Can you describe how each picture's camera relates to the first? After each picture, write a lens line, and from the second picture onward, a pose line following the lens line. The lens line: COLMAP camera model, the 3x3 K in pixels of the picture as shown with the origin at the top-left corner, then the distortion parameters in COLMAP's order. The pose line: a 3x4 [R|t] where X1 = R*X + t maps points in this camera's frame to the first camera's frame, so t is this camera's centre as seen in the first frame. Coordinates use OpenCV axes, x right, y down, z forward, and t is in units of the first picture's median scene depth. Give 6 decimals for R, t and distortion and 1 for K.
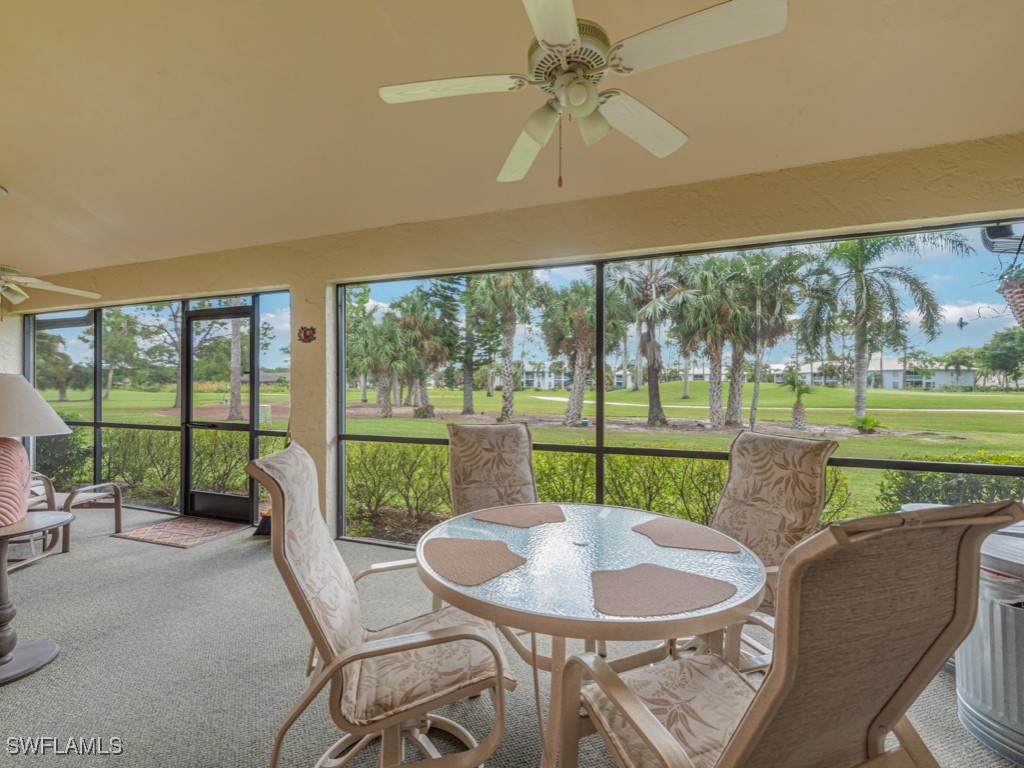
lens RADIAL K [[459.9, 0, 529.0], [0, 459.9, 389.1], [0, 0, 1]] dist [-0.005271, -0.001998]
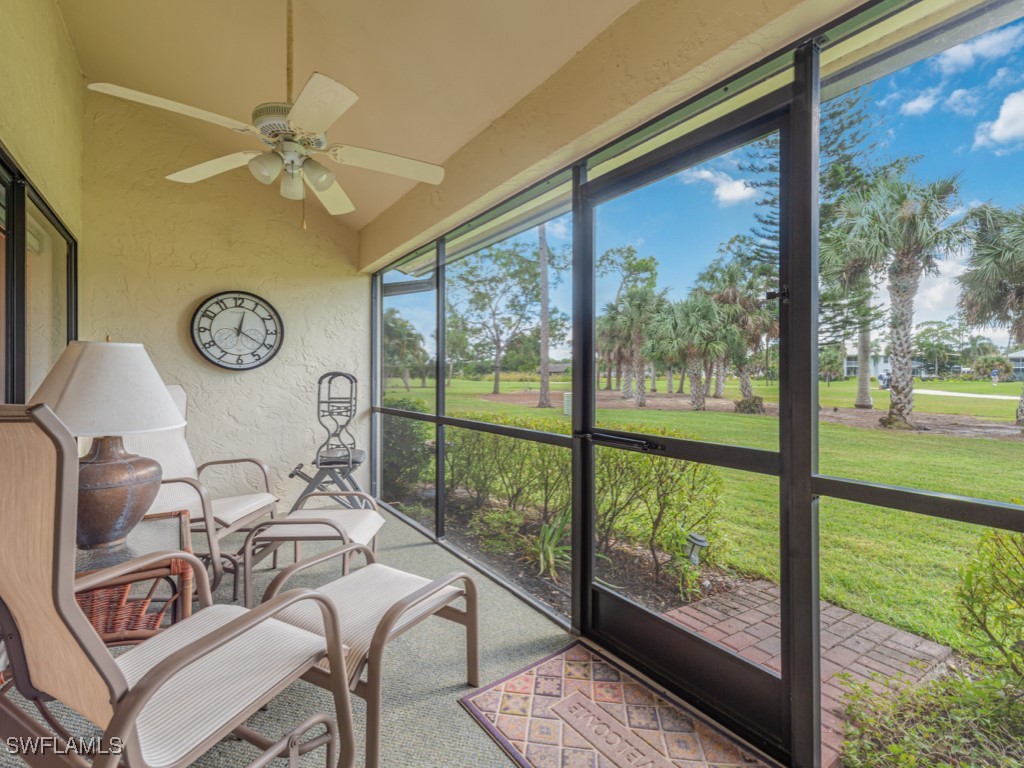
lens RADIAL K [[459.9, 0, 513.9], [0, 459.9, 378.4], [0, 0, 1]] dist [-0.005271, -0.001998]
pose [[0.822575, 0.000465, -0.568657, -0.108647], [-0.001240, 0.999999, -0.000976, 0.004384], [0.568656, 0.001508, 0.822574, 0.116566]]
